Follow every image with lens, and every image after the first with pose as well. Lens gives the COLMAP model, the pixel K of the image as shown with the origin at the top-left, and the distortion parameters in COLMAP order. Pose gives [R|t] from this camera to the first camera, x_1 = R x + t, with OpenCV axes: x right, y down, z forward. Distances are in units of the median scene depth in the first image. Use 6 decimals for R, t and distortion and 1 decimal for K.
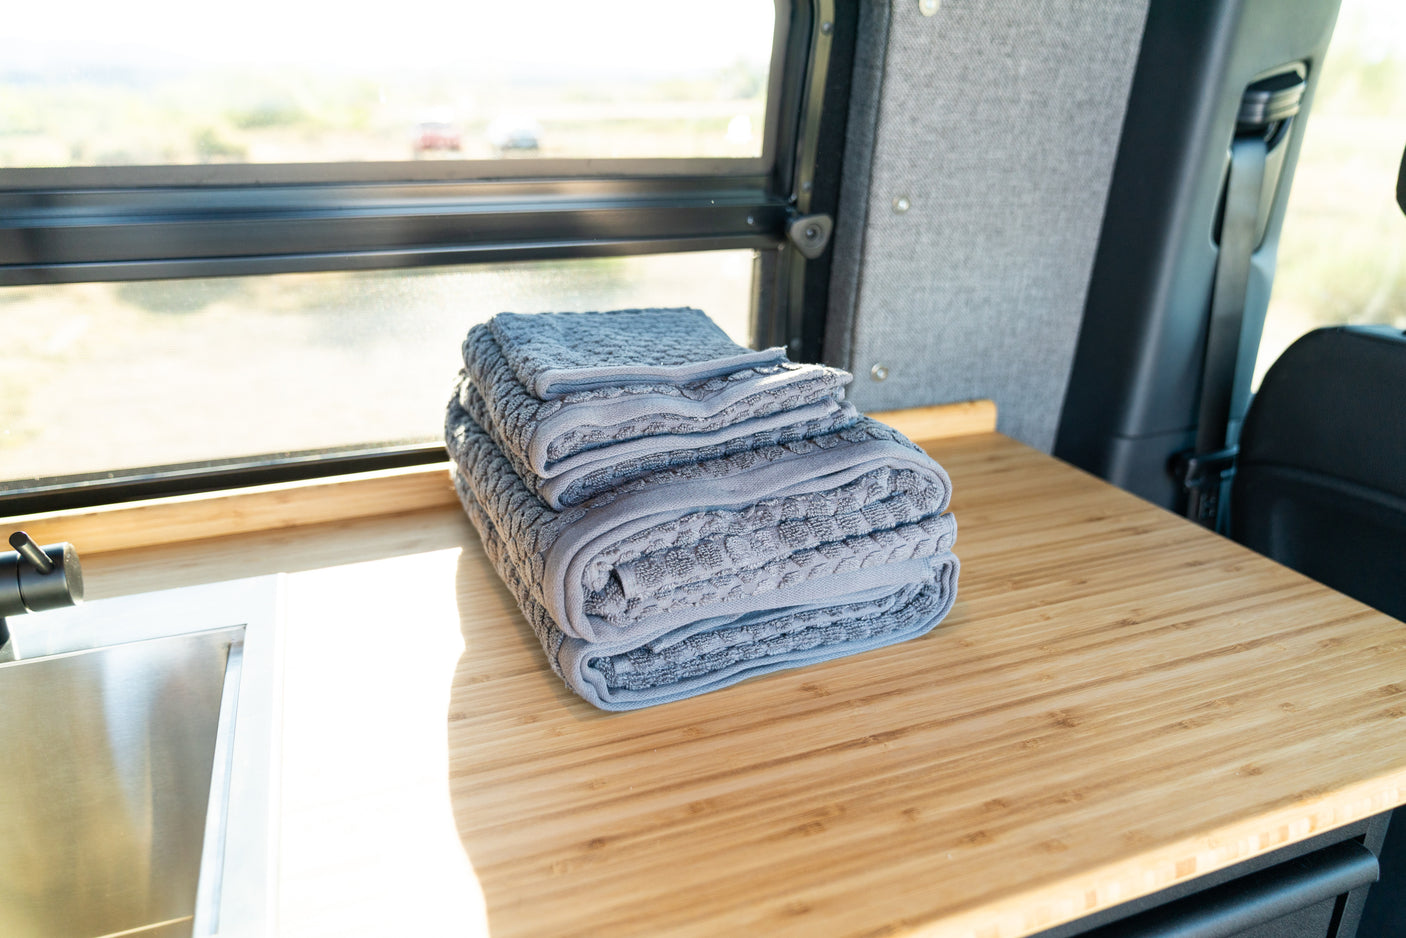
lens RADIAL K [[993.3, 0, 703.0], [0, 993.3, 469.0], [0, 0, 1]] dist [-0.020889, 0.006957]
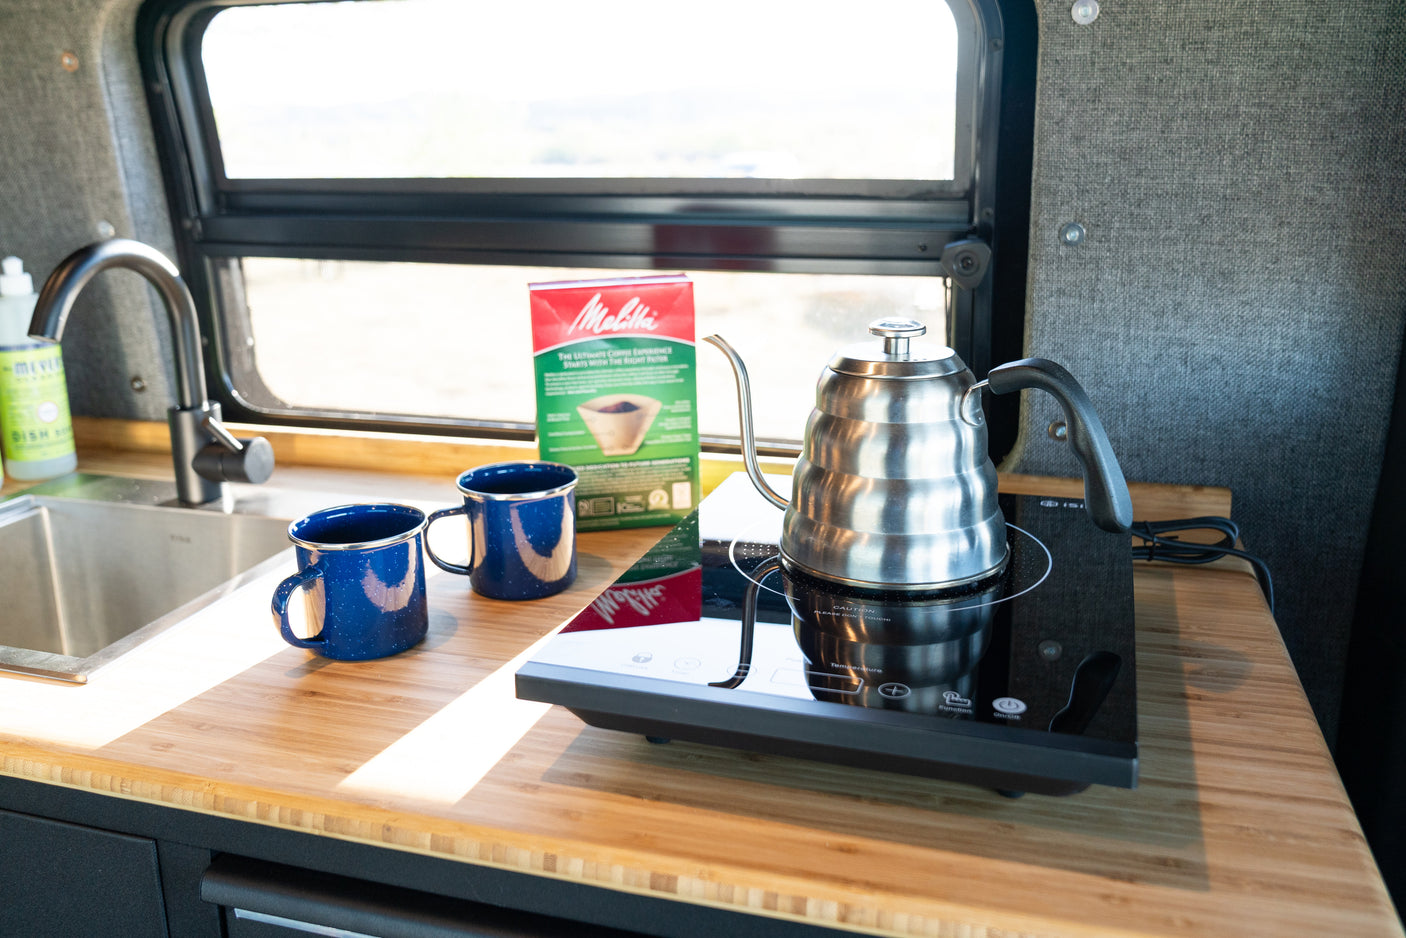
lens RADIAL K [[1194.2, 0, 702.3], [0, 1194.2, 413.2], [0, 0, 1]] dist [-0.023089, -0.006332]
pose [[0.791296, 0.125778, -0.598357, 0.620017], [-0.199405, 0.978194, -0.058081, 0.009851], [0.578004, 0.165274, 0.799122, 0.013373]]
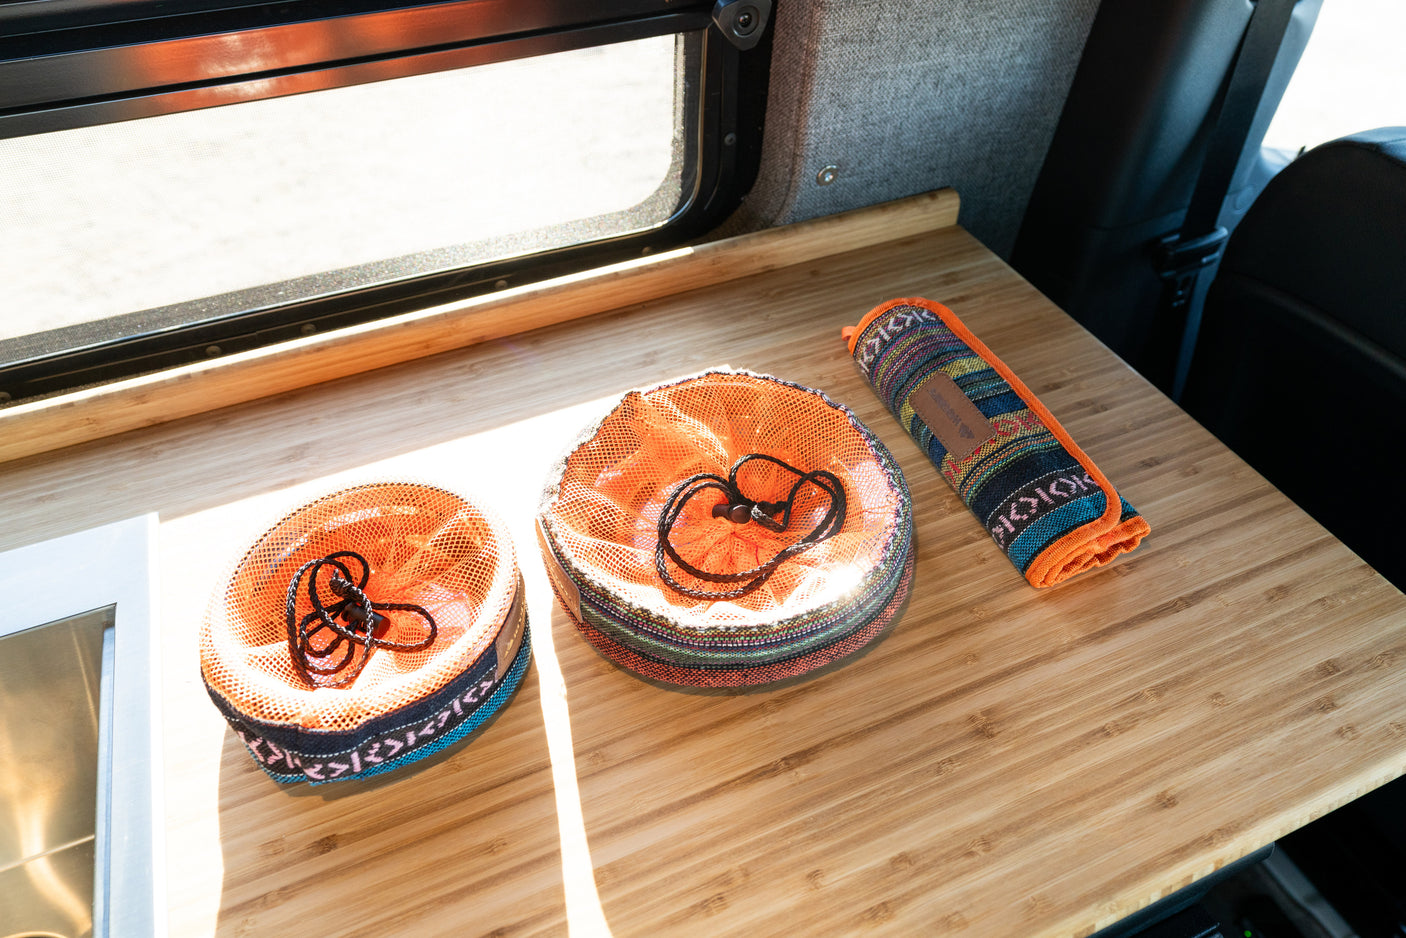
lens RADIAL K [[955.5, 0, 703.0], [0, 955.5, 469.0], [0, 0, 1]] dist [0.003508, -0.000777]
pose [[0.999249, -0.029791, 0.024795, 0.048860], [0.017027, 0.912074, 0.409672, -0.235318], [-0.034820, -0.408942, 0.911896, 0.169520]]
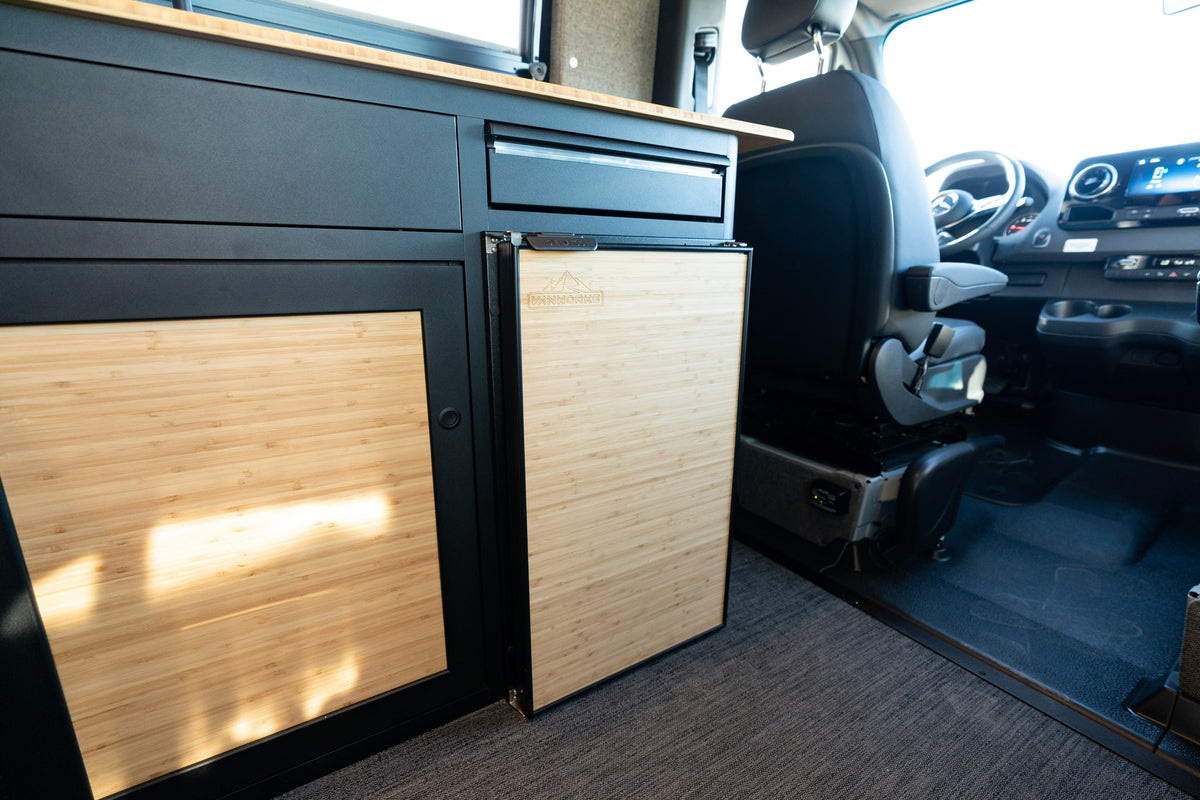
lens RADIAL K [[533.5, 0, 590.9], [0, 533.5, 401.7], [0, 0, 1]] dist [-0.000888, 0.000041]
pose [[0.982151, -0.046158, 0.182345, -0.052565], [0.067065, 0.991643, -0.110208, 0.814760], [-0.175734, 0.120470, 0.977039, -0.279167]]
